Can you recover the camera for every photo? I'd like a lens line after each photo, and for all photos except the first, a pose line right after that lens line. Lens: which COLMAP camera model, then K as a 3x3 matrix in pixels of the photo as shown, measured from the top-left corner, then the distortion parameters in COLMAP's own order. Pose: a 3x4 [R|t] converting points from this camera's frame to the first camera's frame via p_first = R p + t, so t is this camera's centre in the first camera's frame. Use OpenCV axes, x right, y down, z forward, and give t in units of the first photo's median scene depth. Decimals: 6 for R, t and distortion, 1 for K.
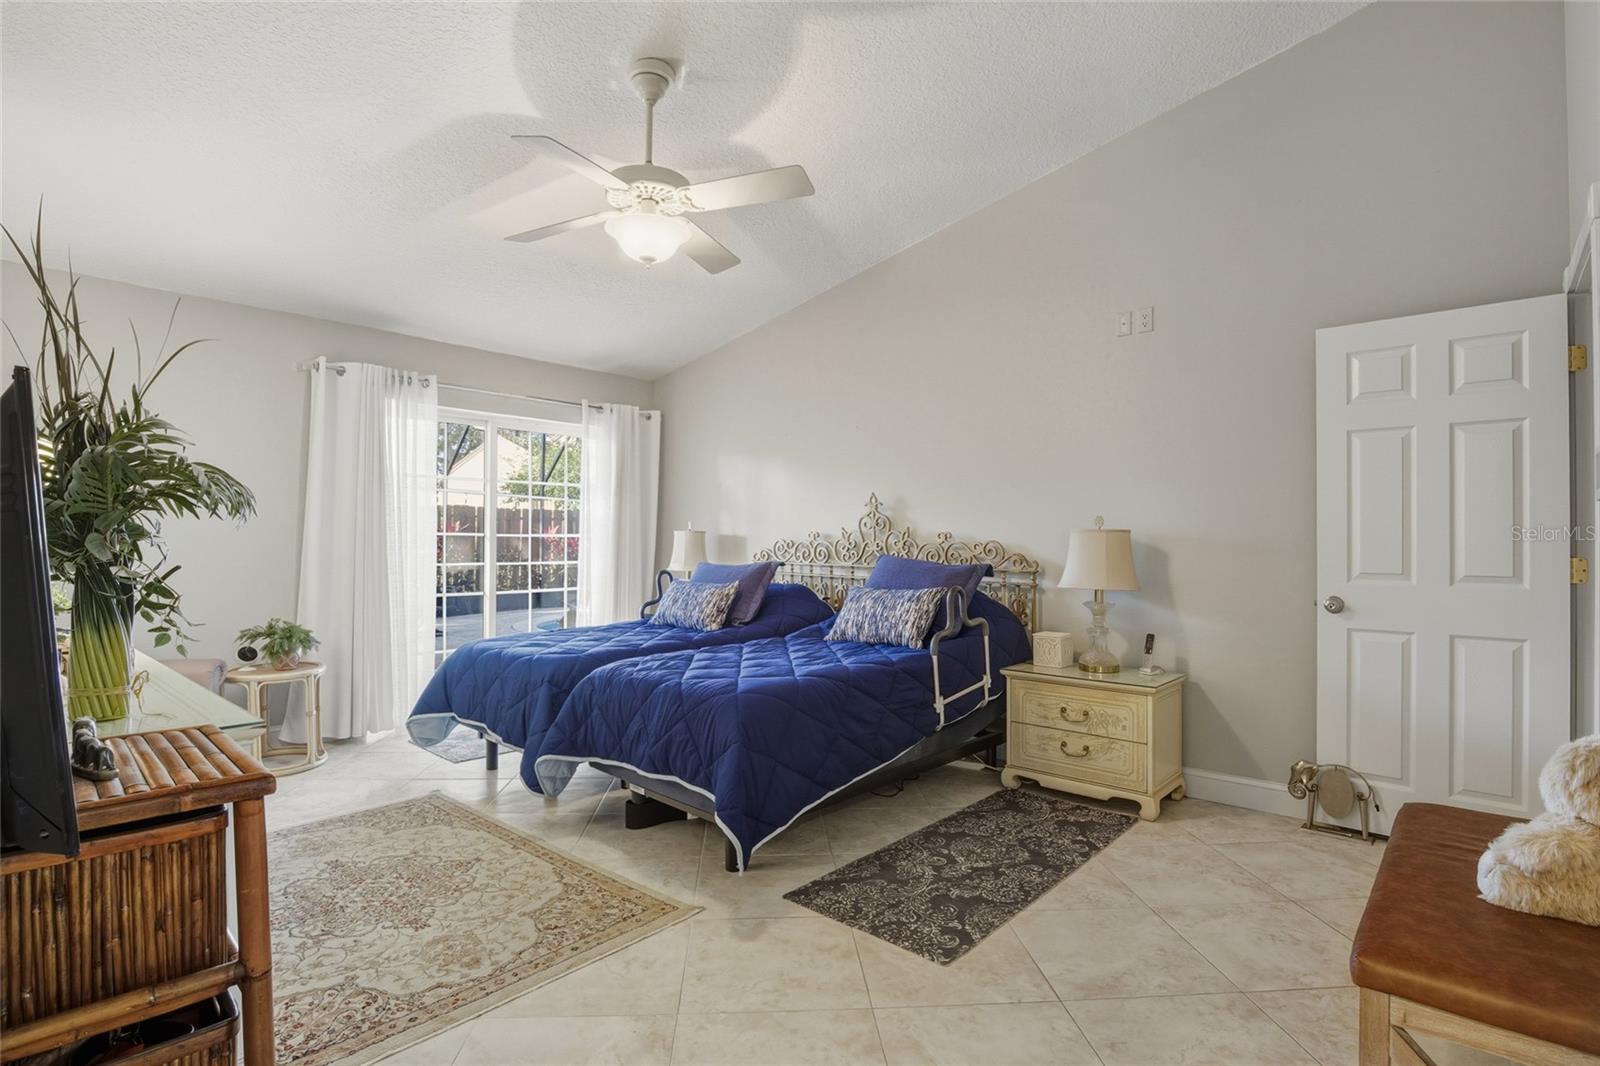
lens RADIAL K [[789.3, 0, 798.4], [0, 789.3, 538.7], [0, 0, 1]] dist [-0.025182, 0.000154]
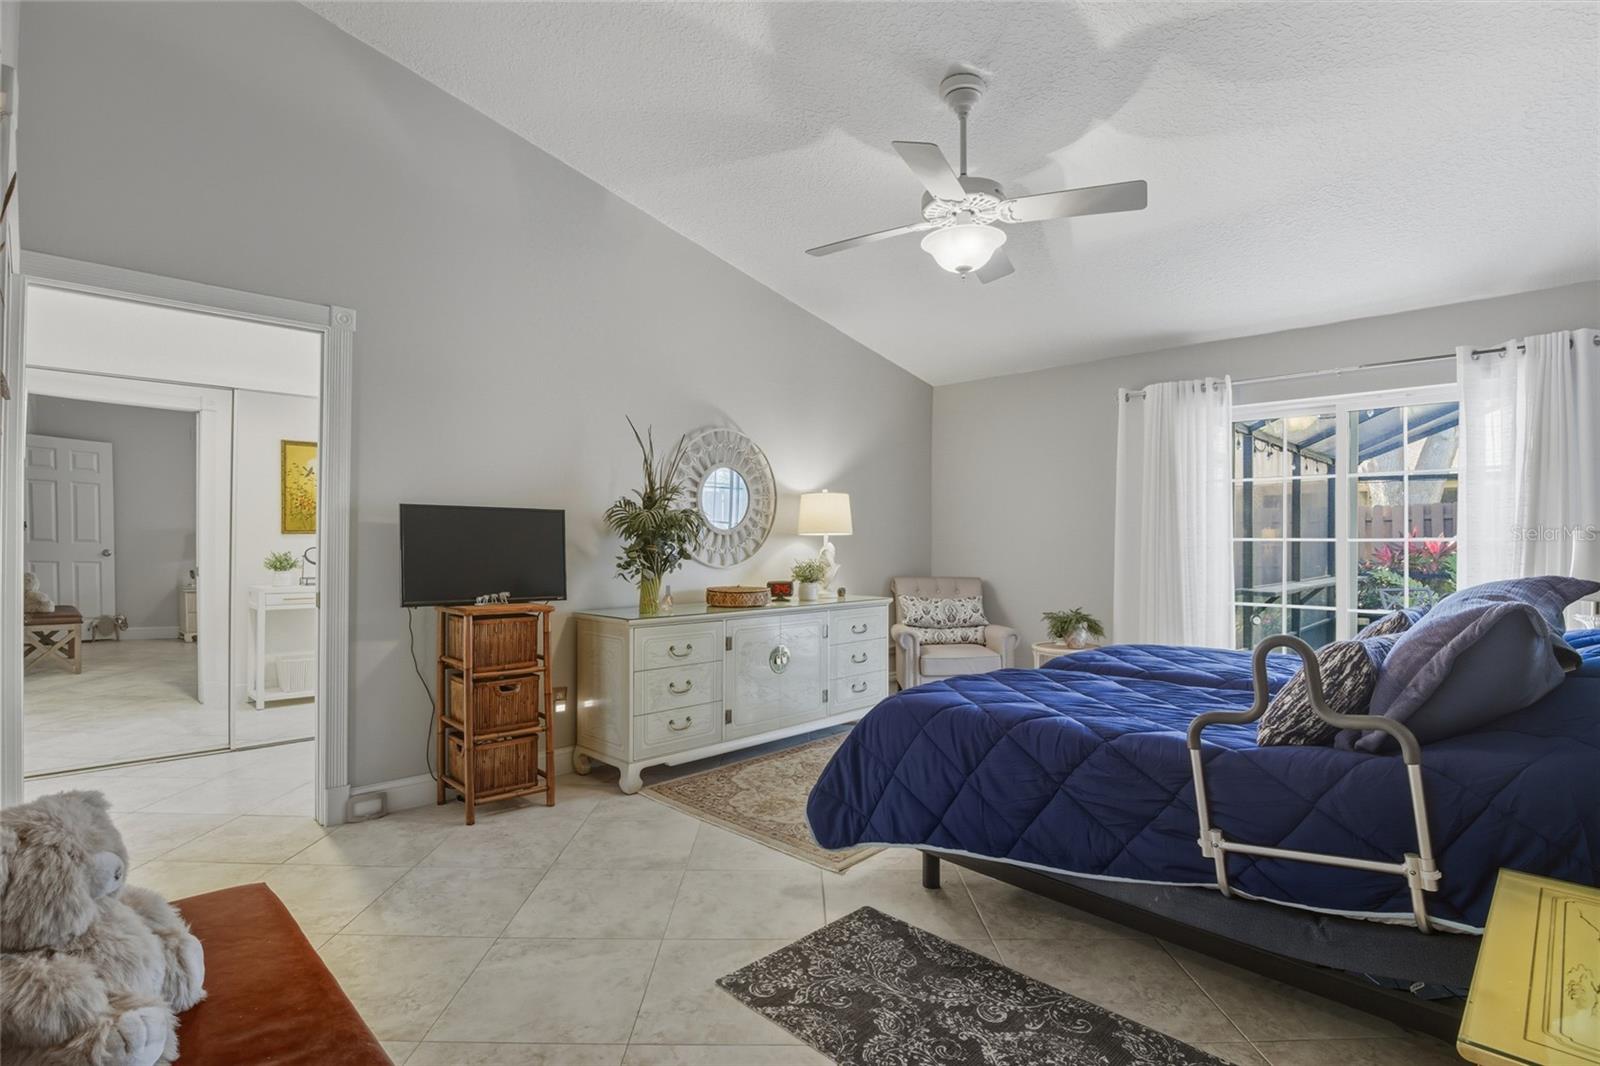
lens RADIAL K [[789.3, 0, 803.2], [0, 789.3, 537.7], [0, 0, 1]] dist [-0.025182, 0.000154]
pose [[-0.063786, -0.010152, -0.997912, 0.869086], [-0.001397, 0.999948, -0.010084, 0.004288], [0.997963, 0.000751, -0.063797, 0.881536]]
